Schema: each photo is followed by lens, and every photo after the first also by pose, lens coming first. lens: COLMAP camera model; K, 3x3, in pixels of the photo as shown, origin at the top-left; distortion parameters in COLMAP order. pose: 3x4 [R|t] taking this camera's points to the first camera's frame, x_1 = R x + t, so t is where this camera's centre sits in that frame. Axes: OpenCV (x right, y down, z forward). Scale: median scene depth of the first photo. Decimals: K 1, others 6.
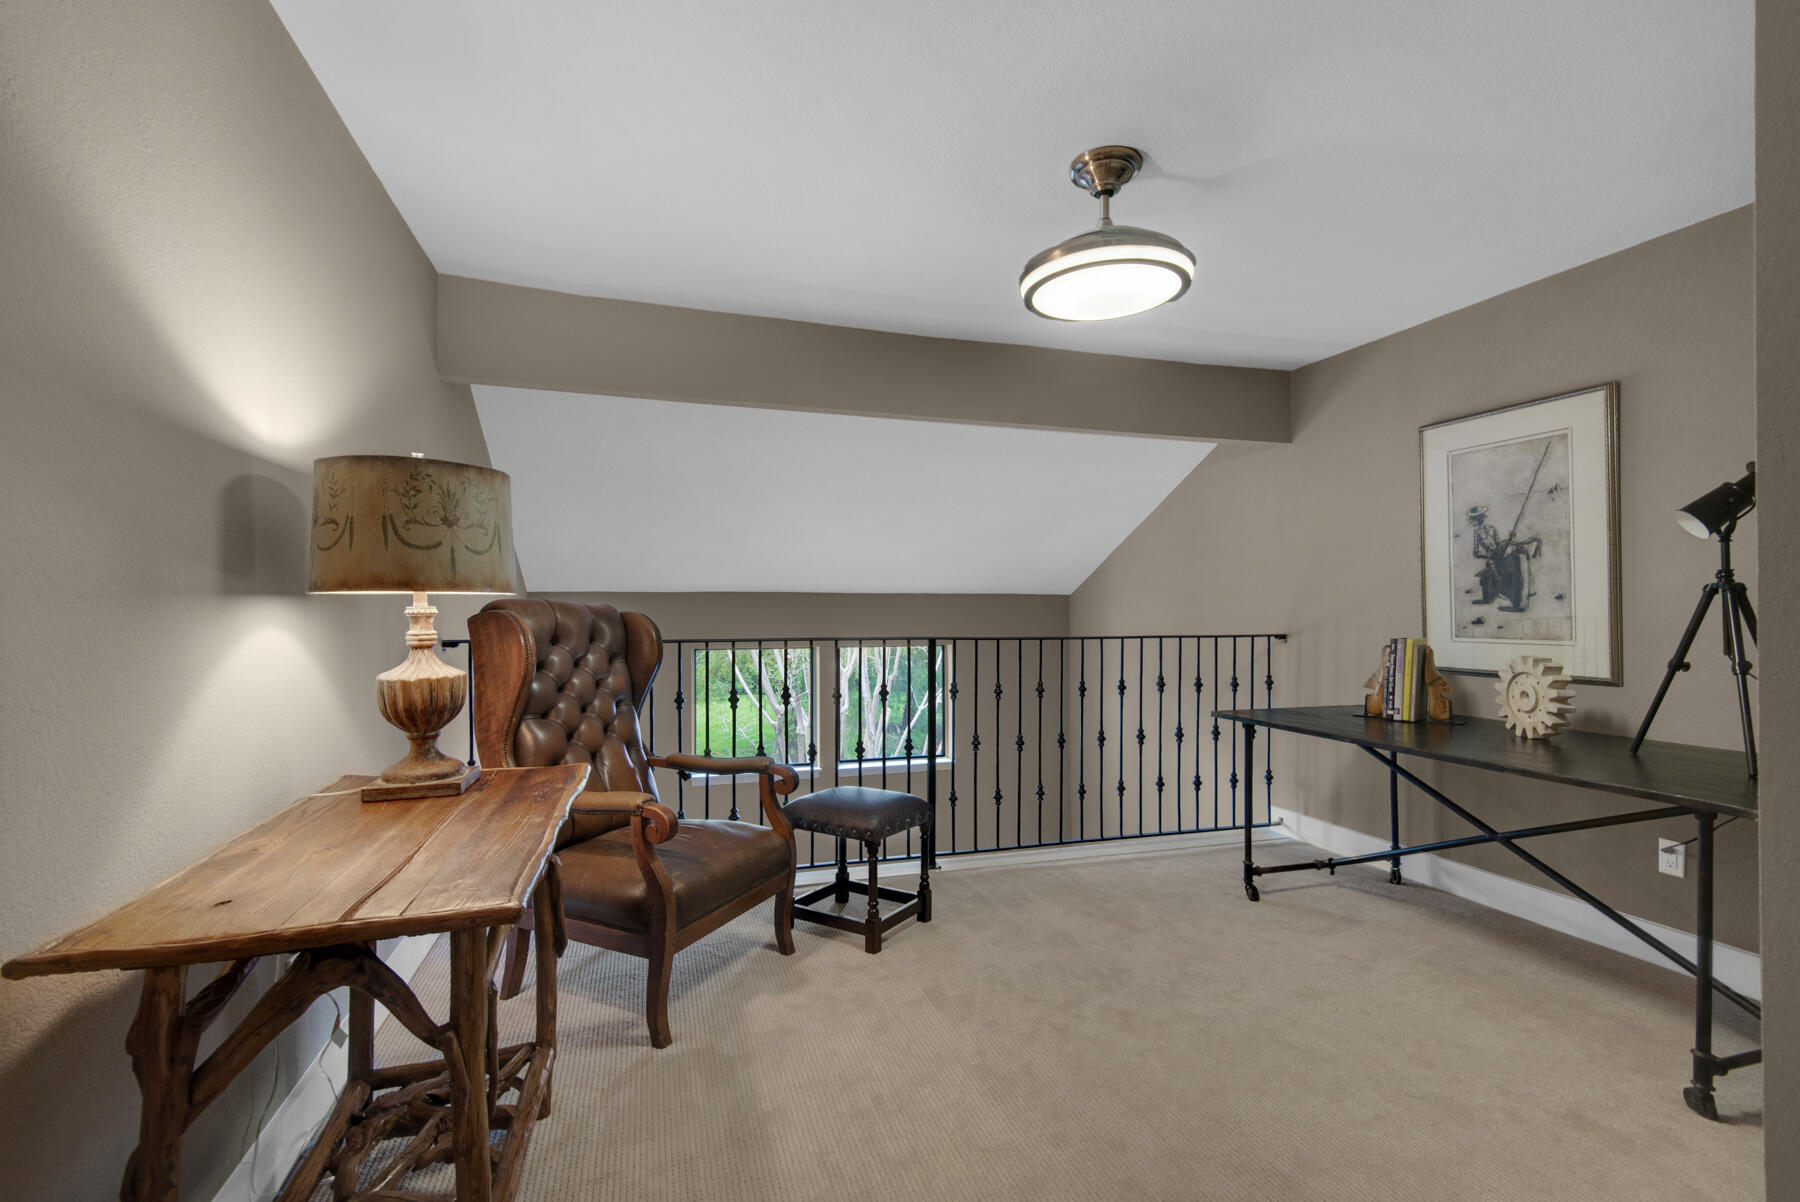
lens RADIAL K [[821.0, 0, 909.4], [0, 821.0, 604.8], [0, 0, 1]] dist [0.023986, -0.013275]
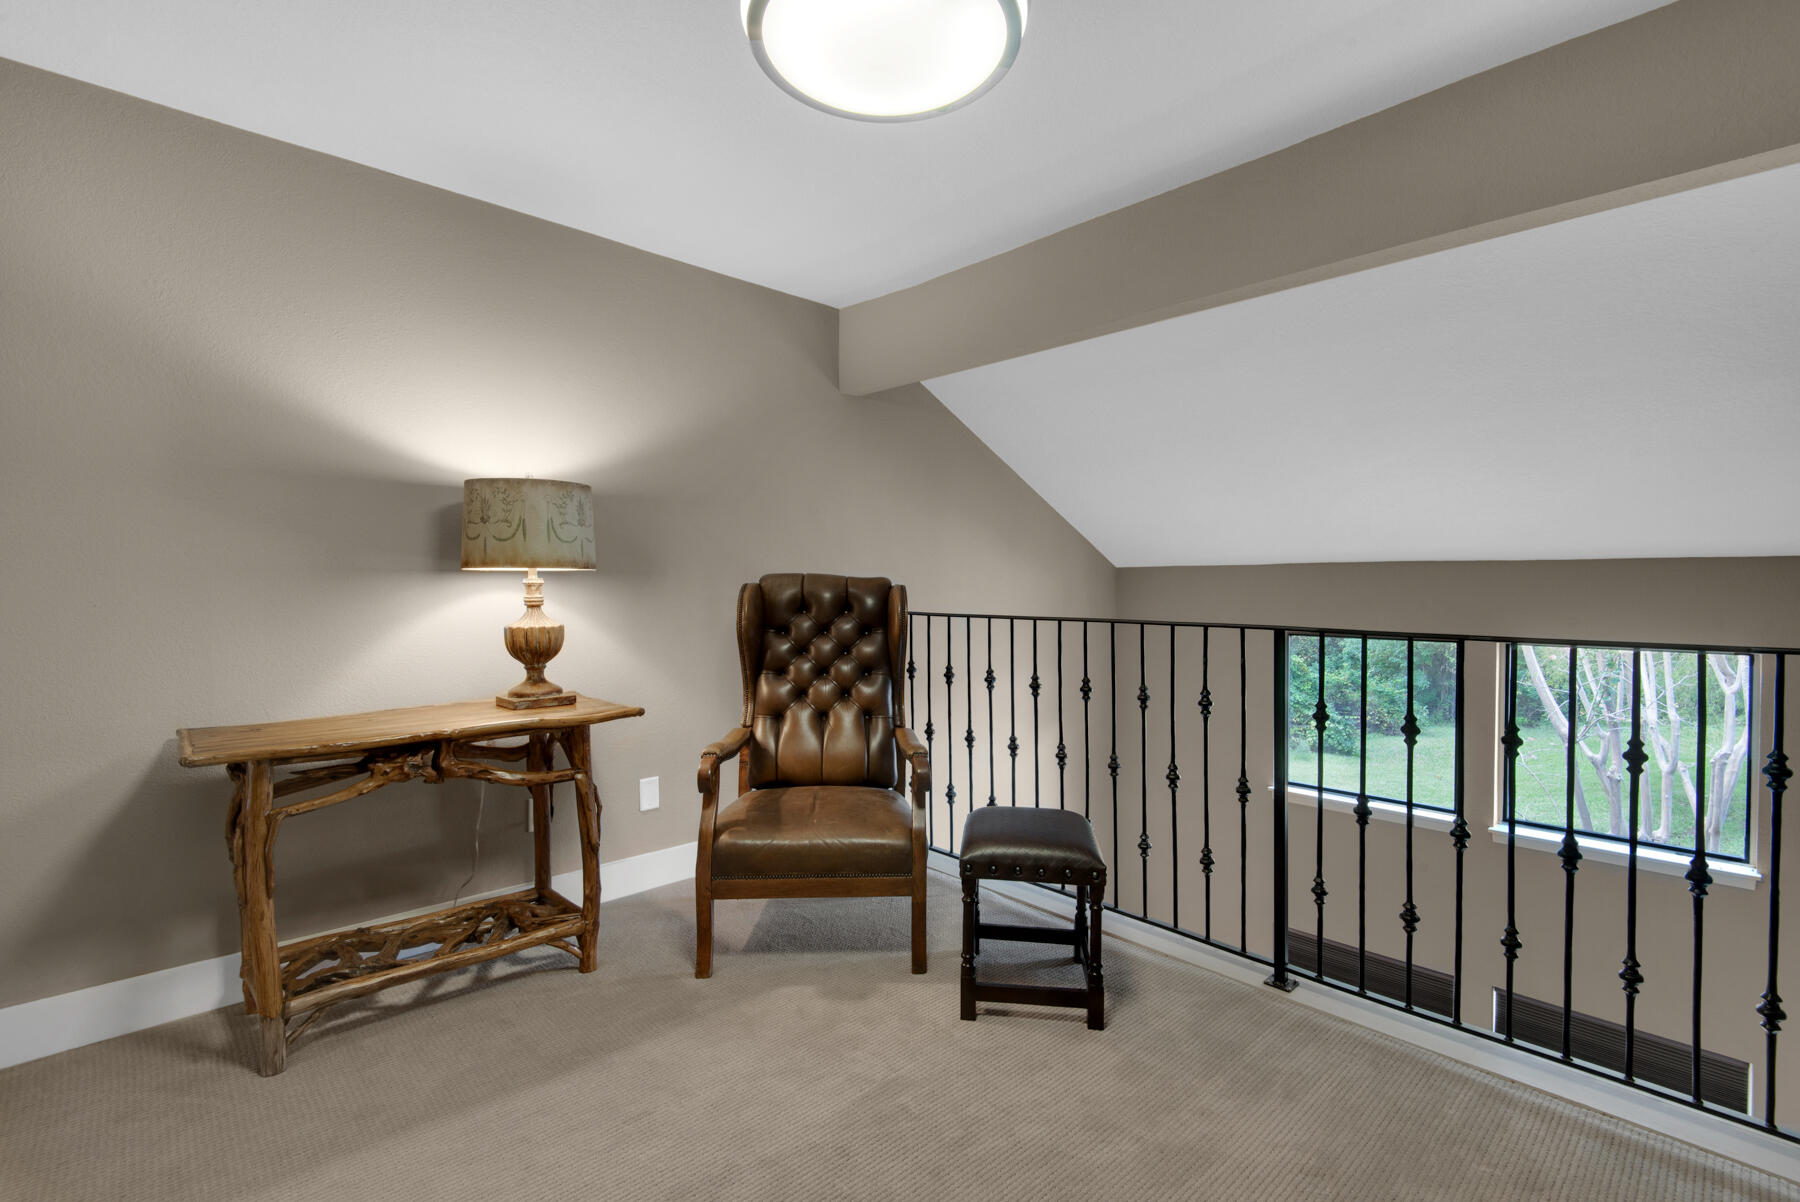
lens RADIAL K [[821.0, 0, 909.4], [0, 821.0, 604.8], [0, 0, 1]] dist [0.023986, -0.013275]
pose [[0.427174, 0.009244, -0.904122, 0.650898], [0.001702, 0.999938, 0.011027, 0.022212], [0.904168, -0.006249, 0.427132, 0.634169]]
